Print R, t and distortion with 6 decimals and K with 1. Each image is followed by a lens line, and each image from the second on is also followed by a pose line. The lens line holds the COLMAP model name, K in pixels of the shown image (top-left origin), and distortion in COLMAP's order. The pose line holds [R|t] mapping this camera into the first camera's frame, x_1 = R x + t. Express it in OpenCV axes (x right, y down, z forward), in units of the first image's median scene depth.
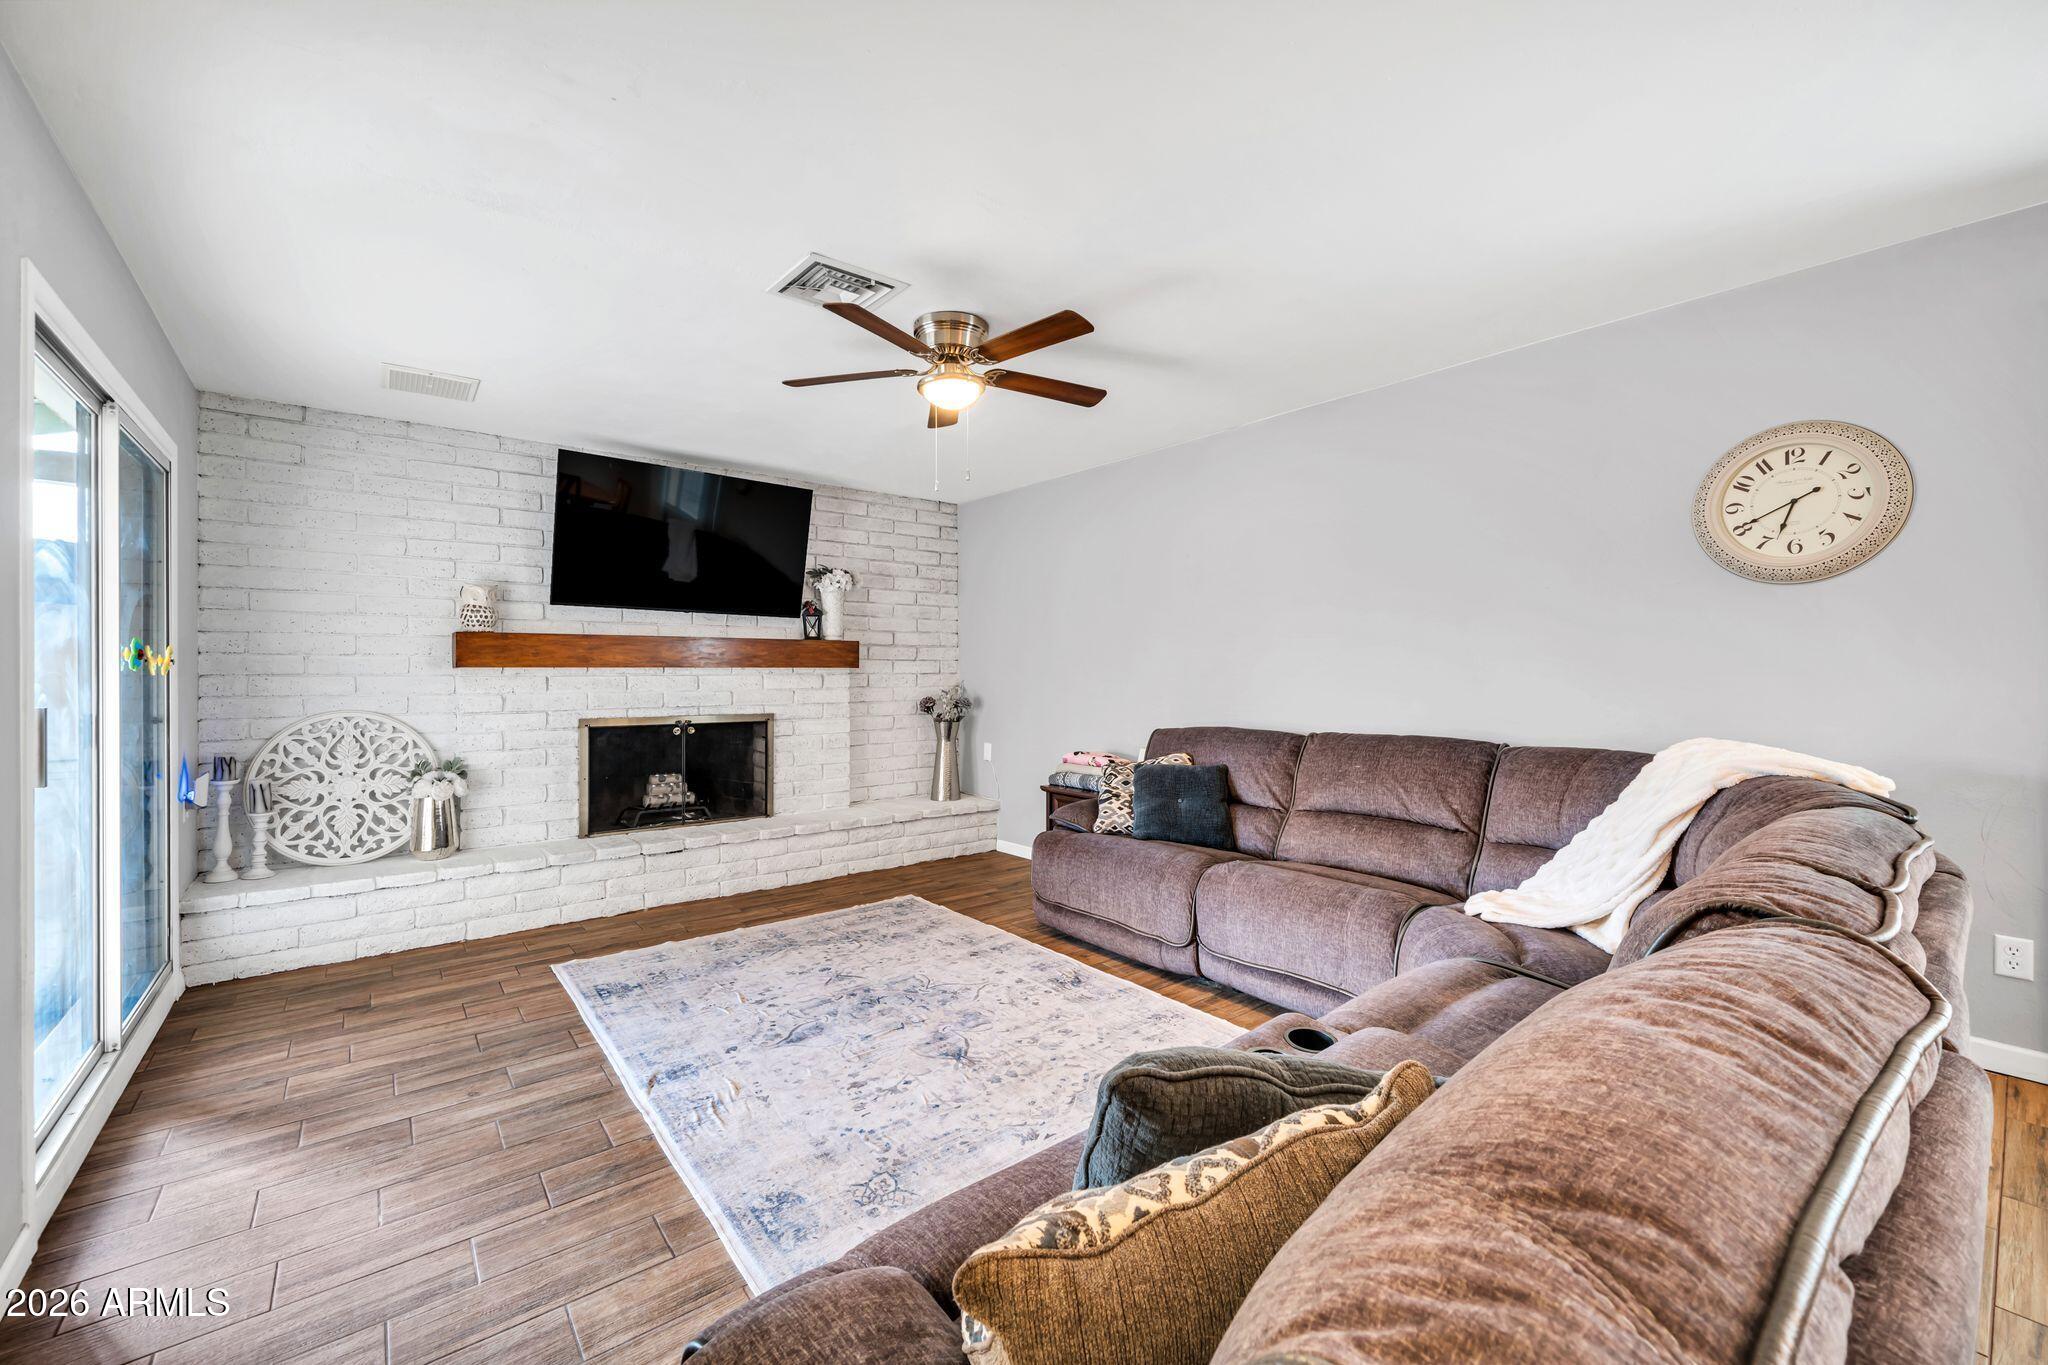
lens RADIAL K [[808.6, 0, 1007.4], [0, 808.6, 674.1], [0, 0, 1]] dist [0.000731, -0.003949]
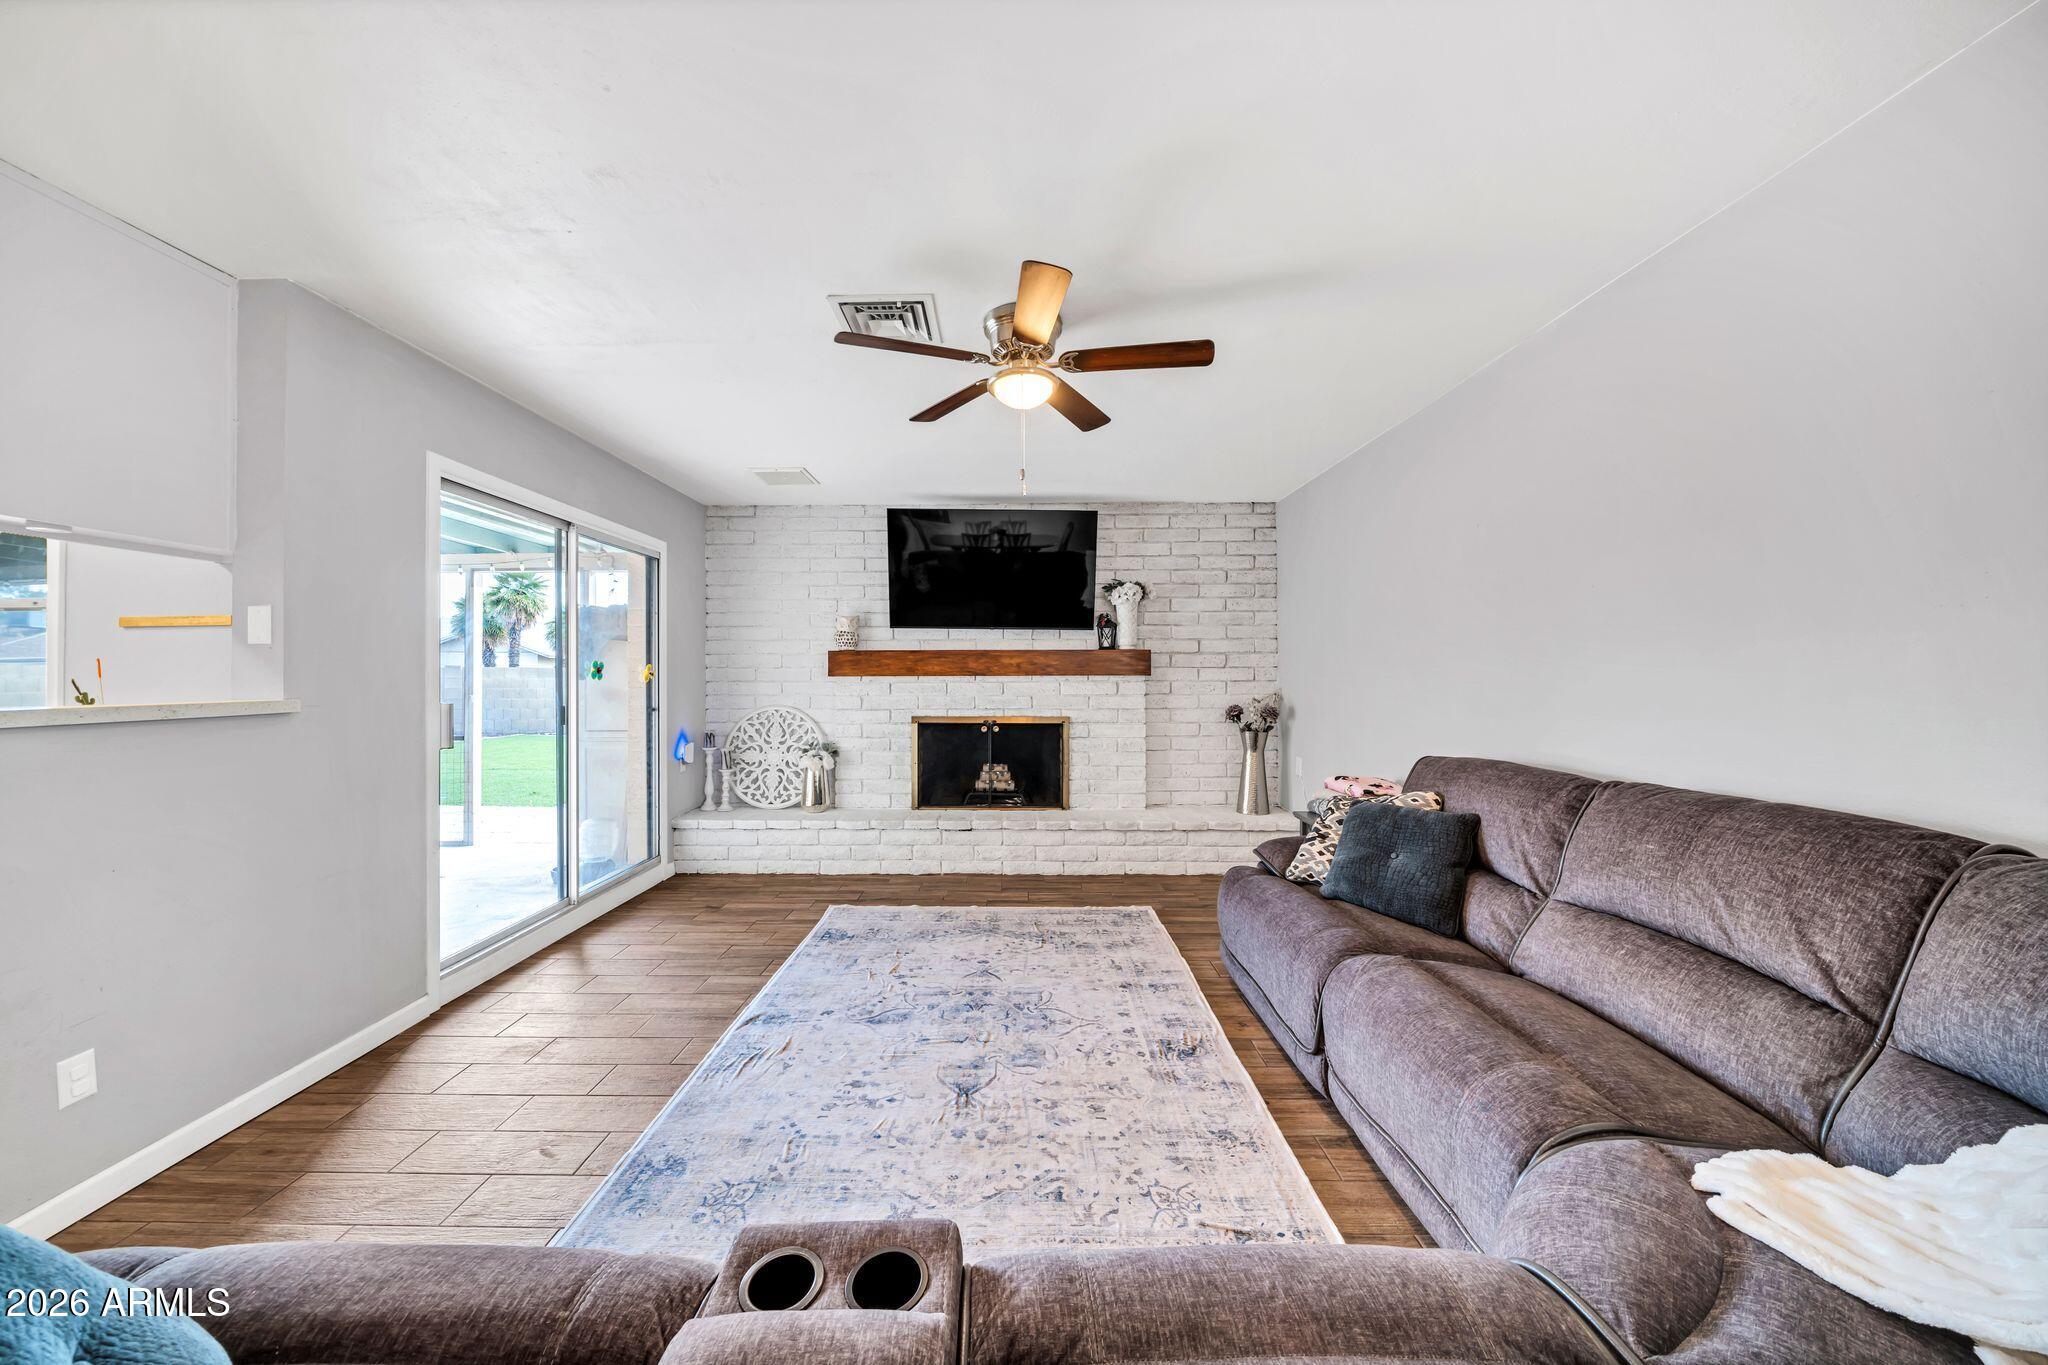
lens RADIAL K [[700.4, 0, 1012.4], [0, 700.4, 672.7], [0, 0, 1]] dist [-0.008591, 0.000030]
pose [[0.781586, -0.002836, -0.623791, 0.322652], [-0.001273, 0.999980, -0.006141, -0.007611], [0.623796, 0.005594, 0.781567, 0.259410]]
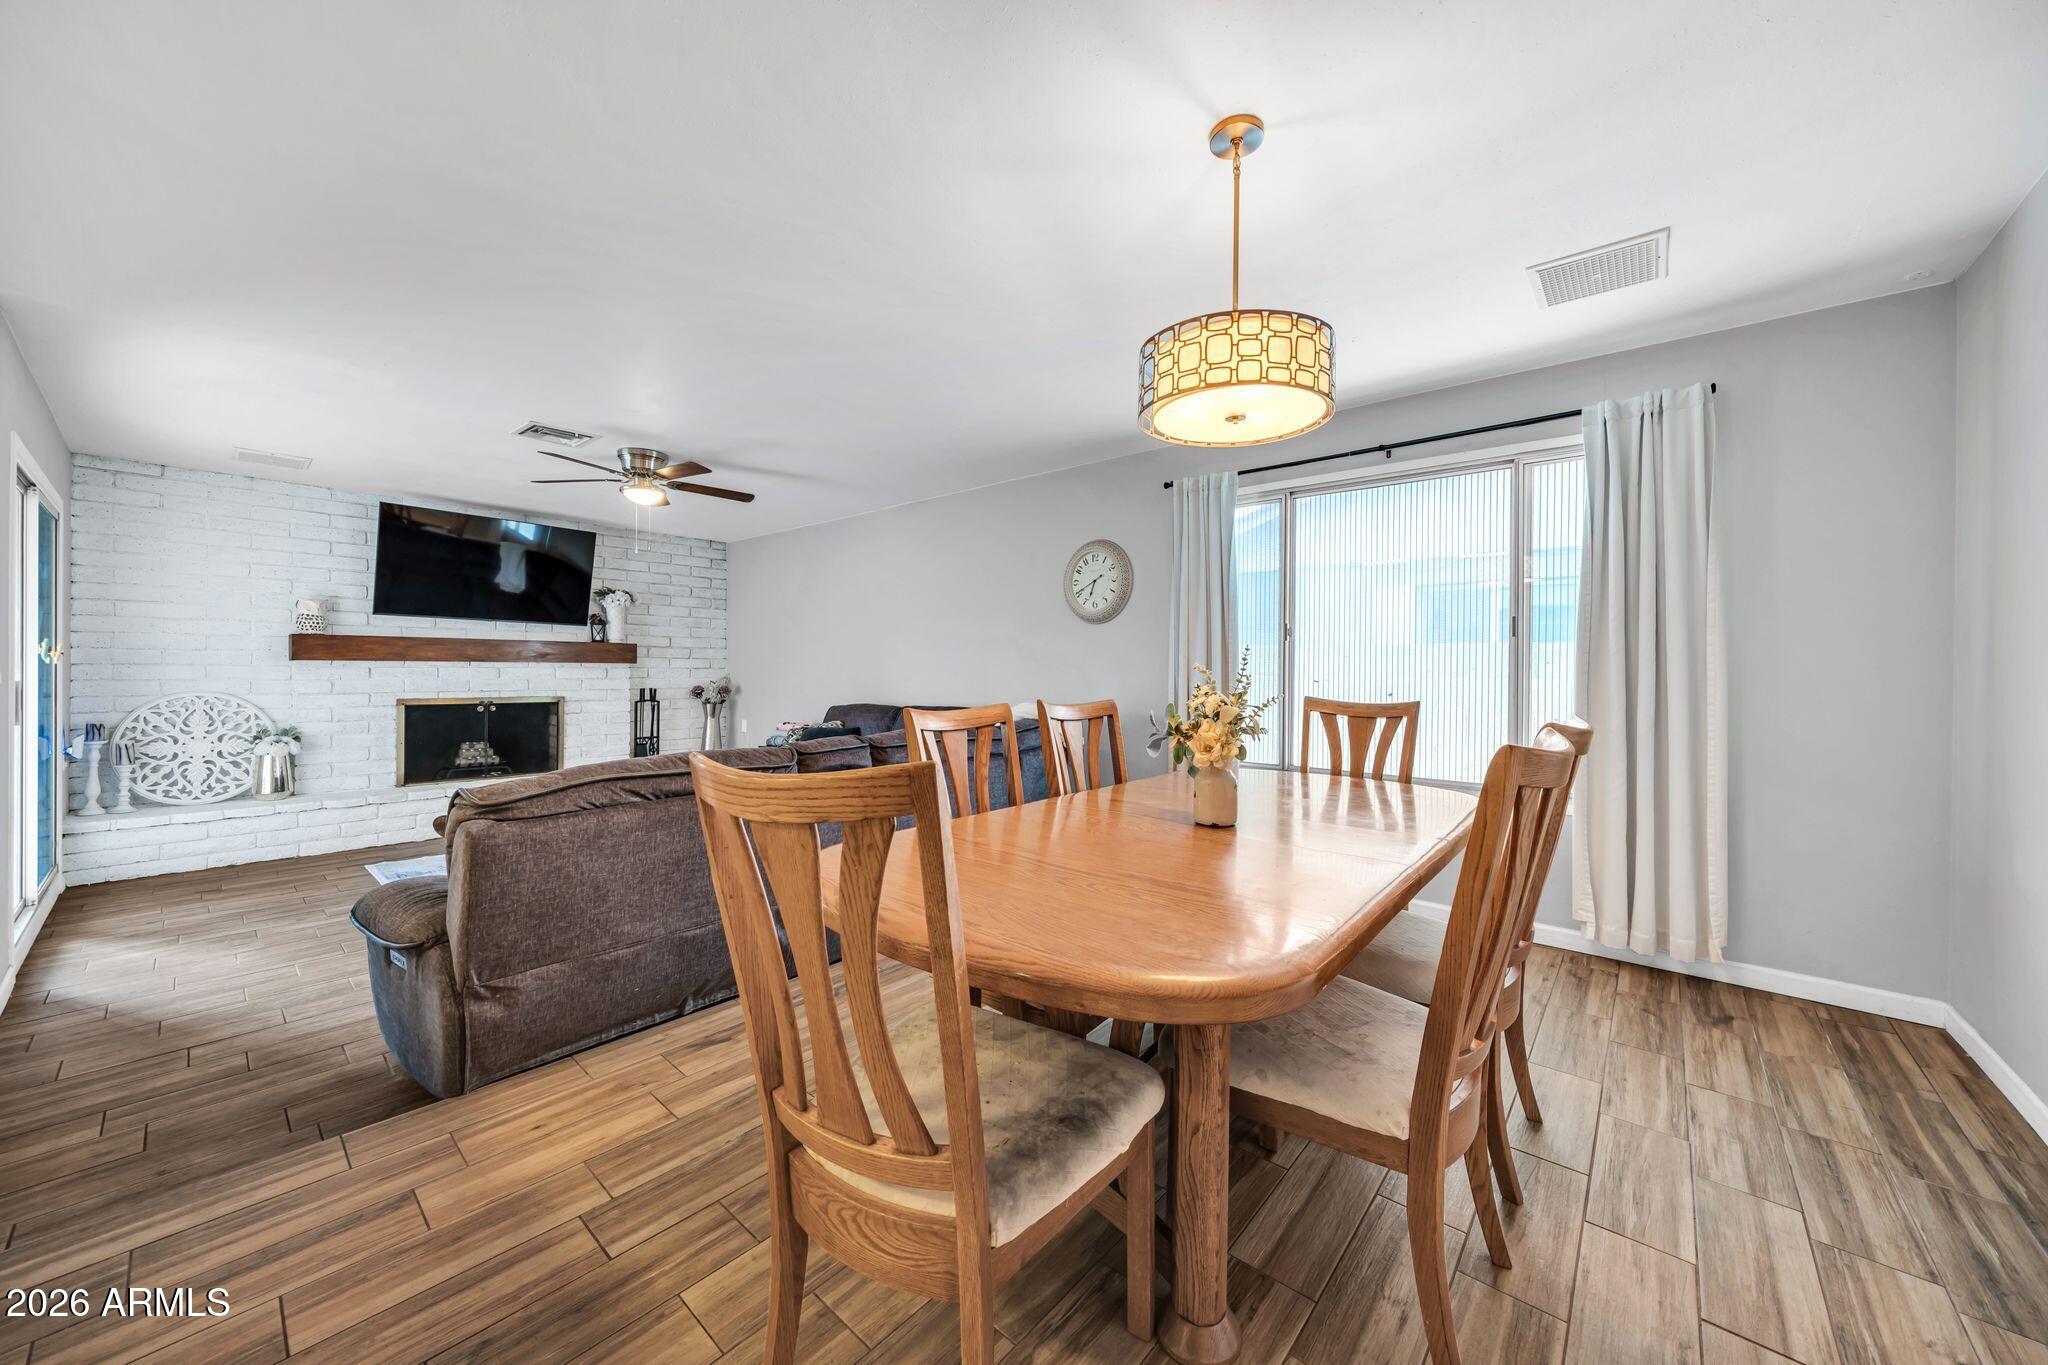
lens RADIAL K [[727.0, 0, 1022.2], [0, 727.0, 672.2], [0, 0, 1]] dist [-0.008858, -0.000116]
pose [[0.982026, 0.007079, 0.188615, 0.303327], [-0.007090, 0.999975, -0.000617, 0.004306], [-0.188614, -0.000731, 0.982051, -0.432430]]
